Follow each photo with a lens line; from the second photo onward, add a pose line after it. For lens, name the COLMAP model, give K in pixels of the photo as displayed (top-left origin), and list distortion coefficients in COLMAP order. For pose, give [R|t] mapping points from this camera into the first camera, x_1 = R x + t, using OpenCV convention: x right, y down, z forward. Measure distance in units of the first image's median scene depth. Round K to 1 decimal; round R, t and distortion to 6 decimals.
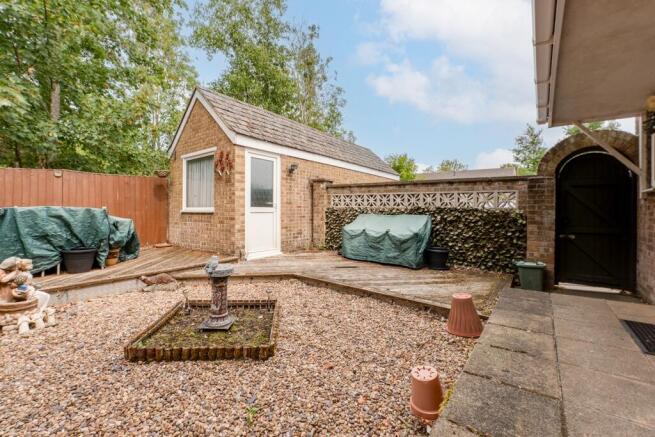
lens RADIAL K [[277.1, 0, 326.3], [0, 277.1, 203.5], [0, 0, 1]] dist [-0.000579, -0.000073]
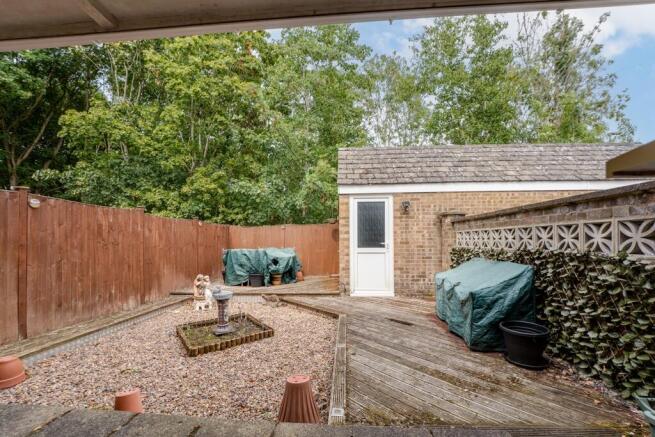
lens RADIAL K [[276.1, 0, 329.4], [0, 276.1, 222.0], [0, 0, 1]] dist [0.000367, 0.000065]
pose [[0.537043, -0.071720, -0.840501, 0.598575], [0.030055, 0.997373, -0.065902, -0.020460], [0.843019, 0.010131, 0.537788, 0.324307]]
